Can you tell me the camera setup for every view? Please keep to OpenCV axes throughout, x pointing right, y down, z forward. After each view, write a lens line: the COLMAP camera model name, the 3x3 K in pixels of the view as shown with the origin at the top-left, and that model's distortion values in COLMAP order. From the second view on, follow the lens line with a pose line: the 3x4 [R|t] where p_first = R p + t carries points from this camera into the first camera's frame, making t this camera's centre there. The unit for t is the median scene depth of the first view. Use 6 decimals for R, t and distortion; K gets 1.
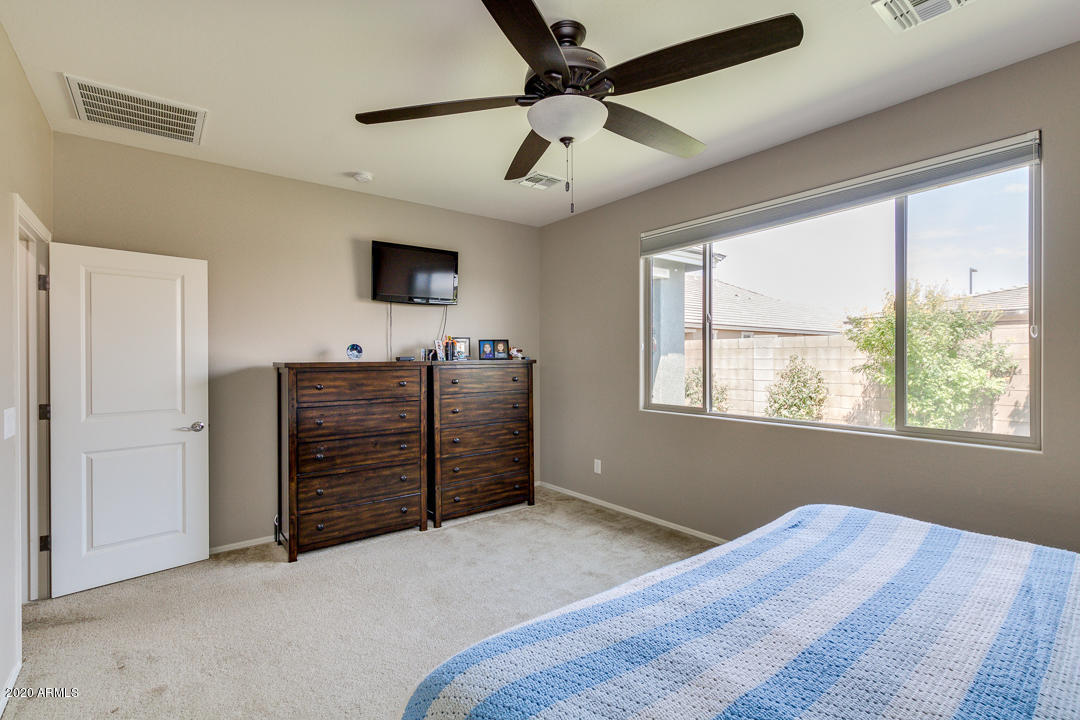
lens RADIAL K [[525.2, 0, 507.9], [0, 525.2, 361.1], [0, 0, 1]] dist [0.010339, 0.000089]
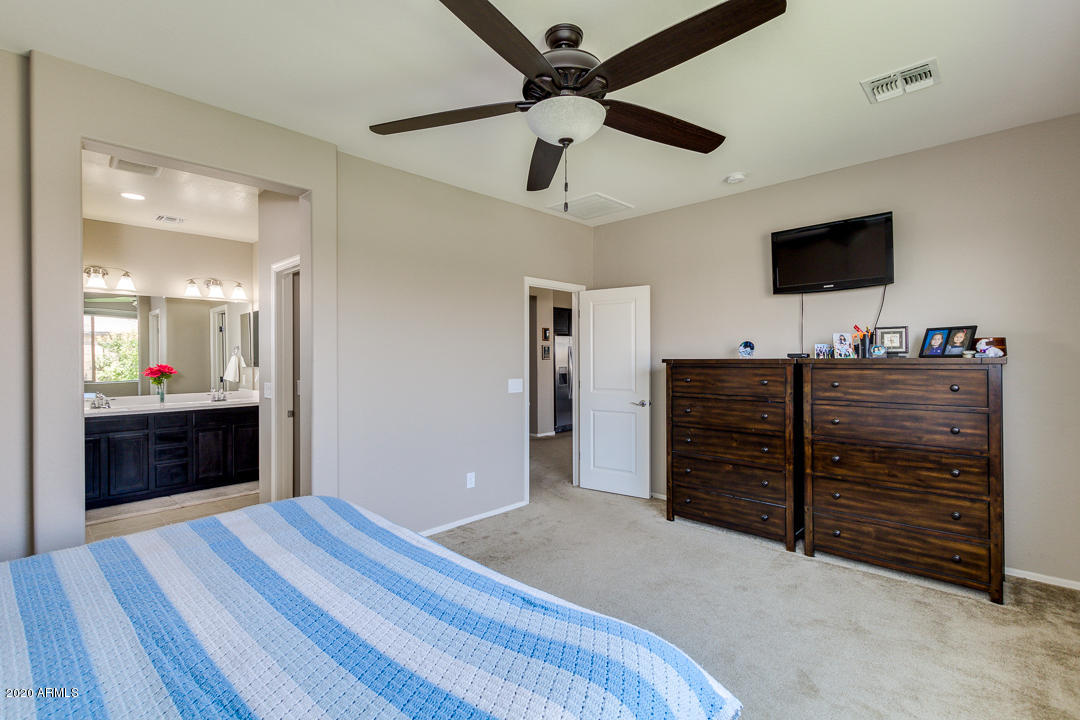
lens RADIAL K [[498.0, 0, 545.6], [0, 498.0, 357.2], [0, 0, 1]] dist [0.005583, -0.000147]
pose [[0.140056, 0.005145, -0.990130, 0.611284], [-0.003454, 0.999983, 0.004708, -0.004867], [0.990138, 0.002761, 0.140071, 0.477582]]
